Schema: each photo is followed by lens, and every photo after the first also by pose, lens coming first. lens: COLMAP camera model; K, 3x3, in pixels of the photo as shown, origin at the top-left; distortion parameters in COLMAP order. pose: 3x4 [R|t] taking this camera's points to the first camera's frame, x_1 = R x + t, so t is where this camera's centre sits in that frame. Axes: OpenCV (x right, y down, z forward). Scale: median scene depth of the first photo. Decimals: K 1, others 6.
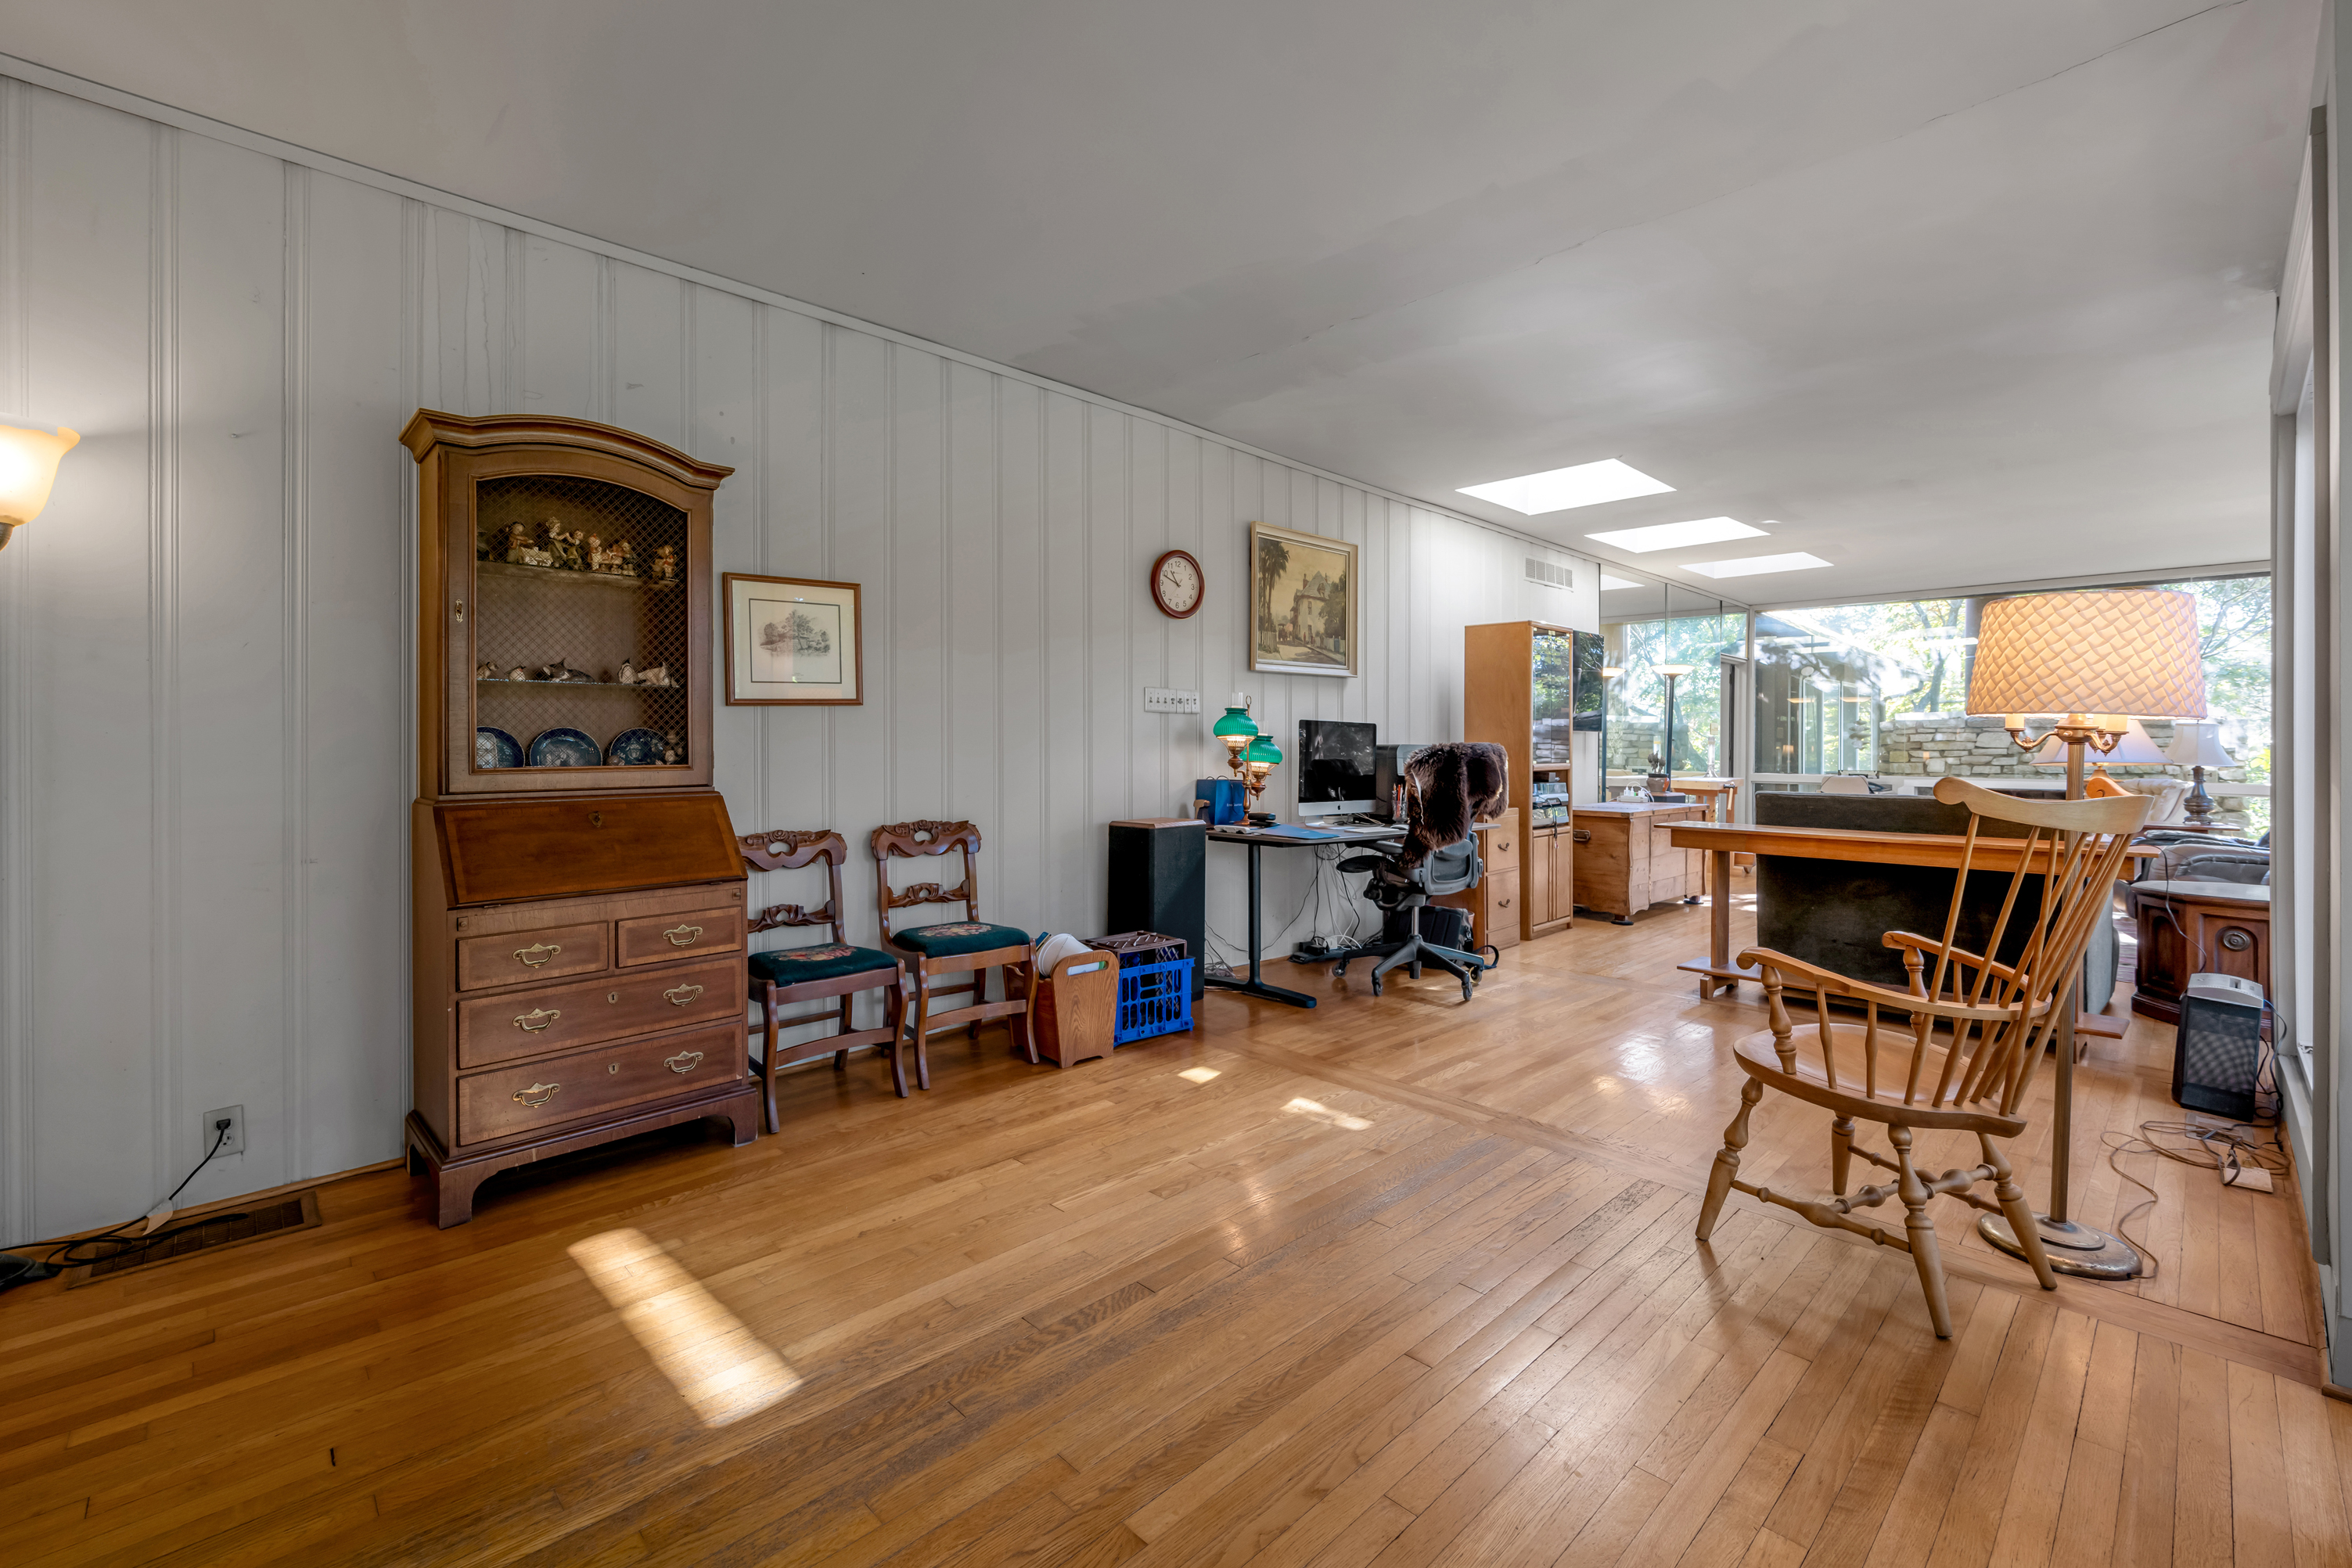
lens RADIAL K [[988.3, 0, 1172.7], [0, 988.3, 746.4], [0, 0, 1]] dist [0.000573, -0.000039]
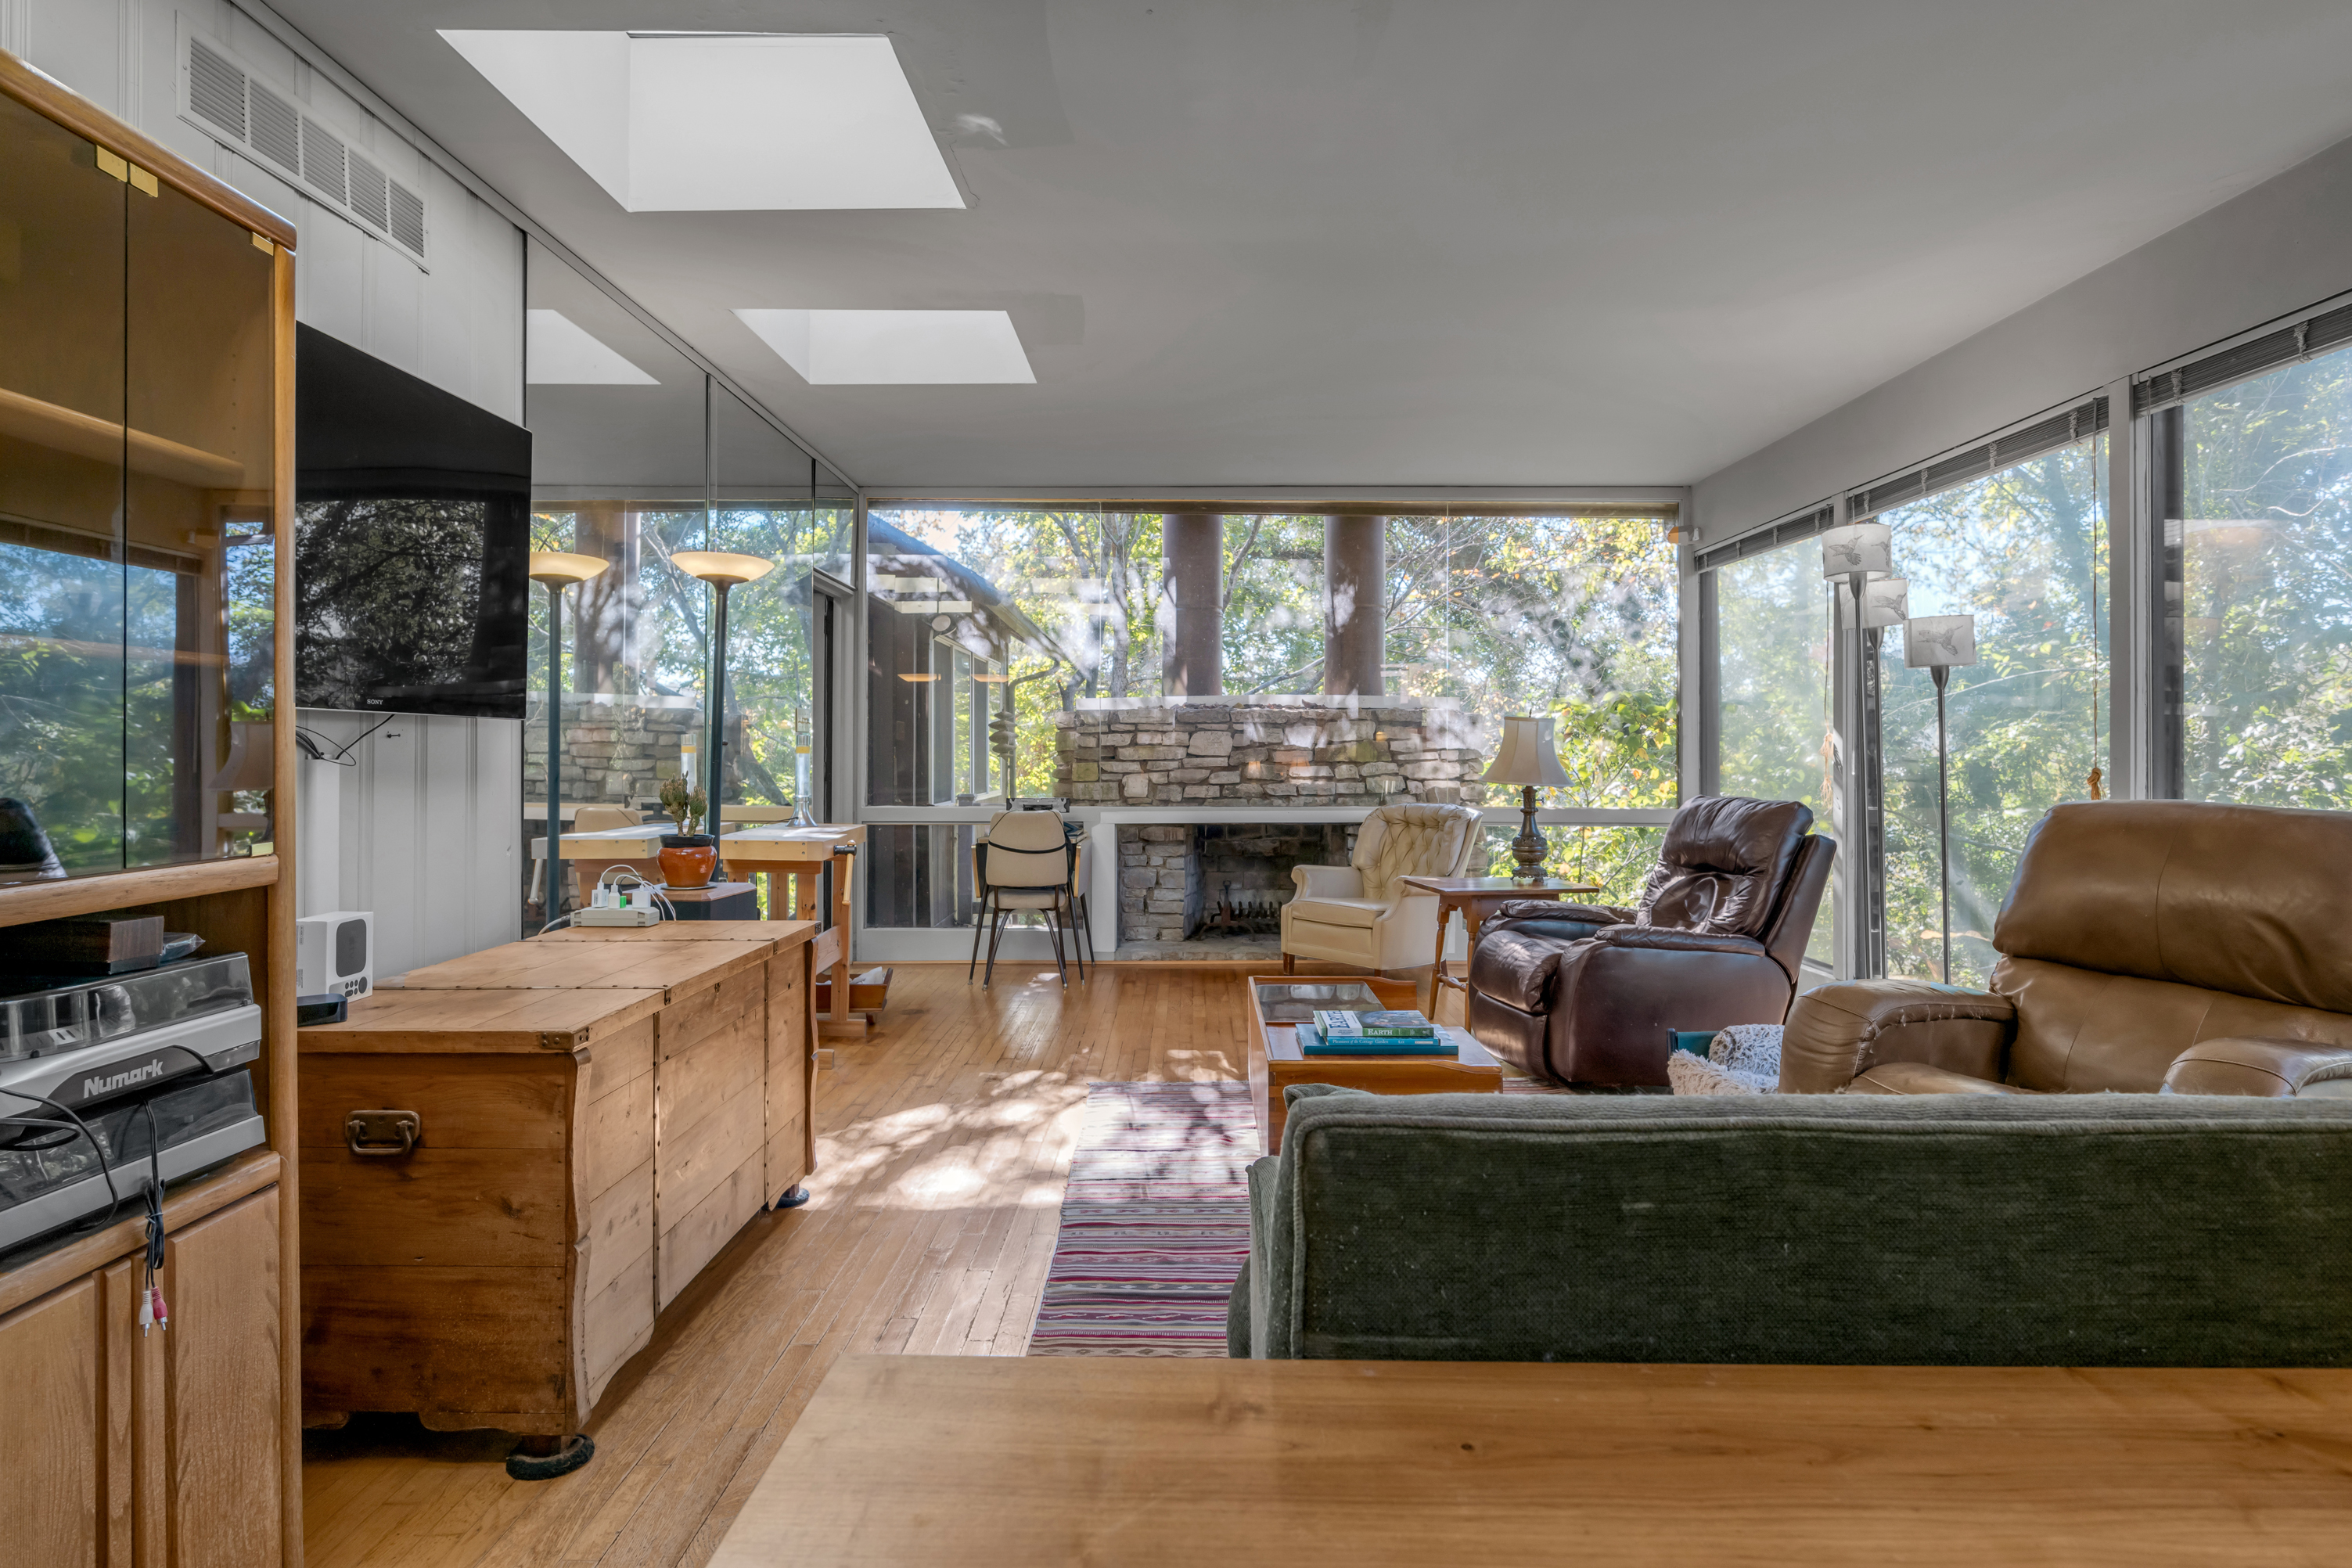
lens RADIAL K [[1340.2, 0, 1176.0], [0, 1340.2, 784.0], [0, 0, 1]] dist [0.022281, 0.000517]
pose [[0.699453, -0.021625, 0.714352, 0.431148], [0.003273, 0.999629, 0.027056, -0.008109], [-0.714671, -0.016587, 0.699264, 0.859599]]
